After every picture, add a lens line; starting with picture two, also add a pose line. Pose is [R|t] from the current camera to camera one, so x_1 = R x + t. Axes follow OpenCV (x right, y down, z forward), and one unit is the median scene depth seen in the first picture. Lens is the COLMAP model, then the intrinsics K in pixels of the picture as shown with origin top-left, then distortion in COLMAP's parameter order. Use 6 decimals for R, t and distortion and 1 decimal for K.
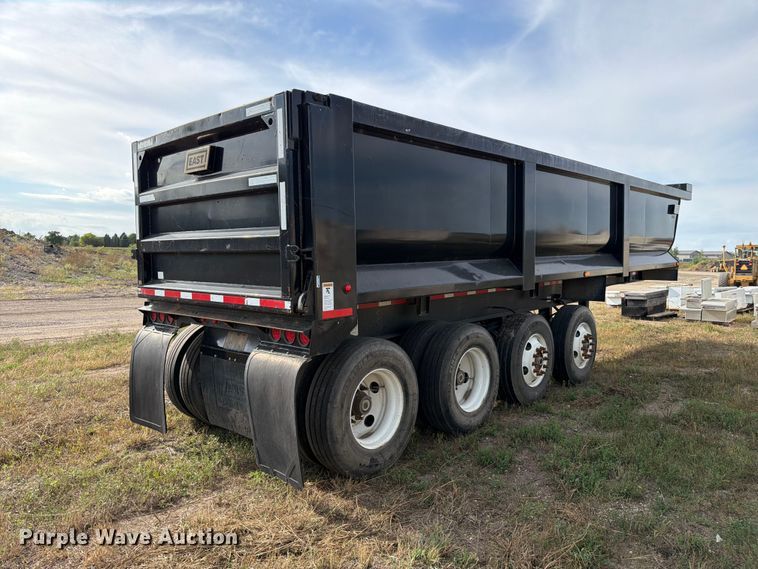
lens RADIAL K [[542.0, 0, 380.4], [0, 542.0, 273.4], [0, 0, 1]] dist [0.060701, -0.072156]
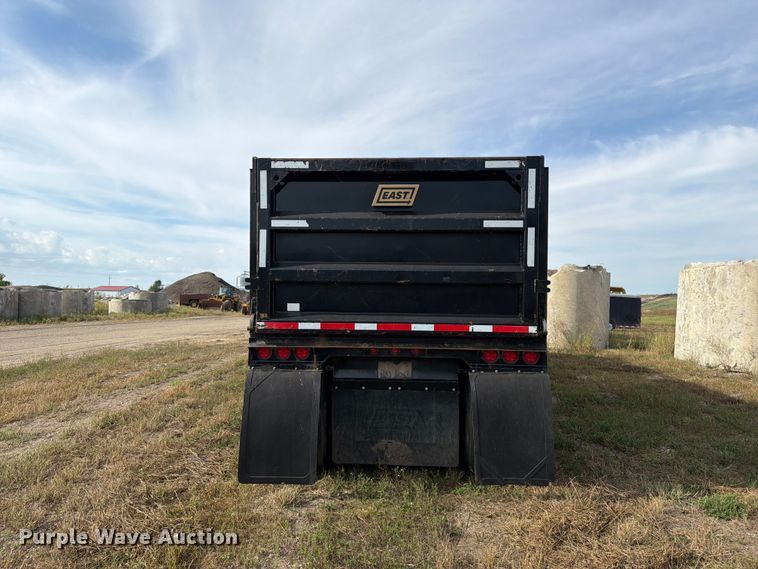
lens RADIAL K [[542.0, 0, 383.6], [0, 542.0, 277.1], [0, 0, 1]] dist [0.060701, -0.072156]
pose [[0.768140, 0.022153, 0.639898, -0.139513], [0.013931, 0.998586, -0.051294, 0.000139], [-0.640130, 0.048315, 0.766746, 0.031837]]
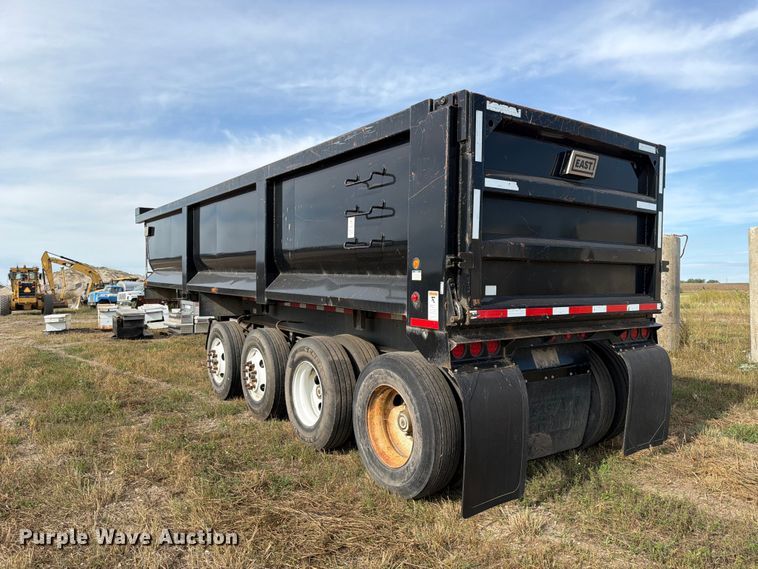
lens RADIAL K [[542.0, 0, 382.9], [0, 542.0, 283.1], [0, 0, 1]] dist [0.060701, -0.072156]
pose [[0.205802, -0.006162, 0.978574, -0.183607], [0.032495, 0.999472, -0.000541, -0.001888], [-0.978054, 0.031910, 0.205894, 0.158852]]
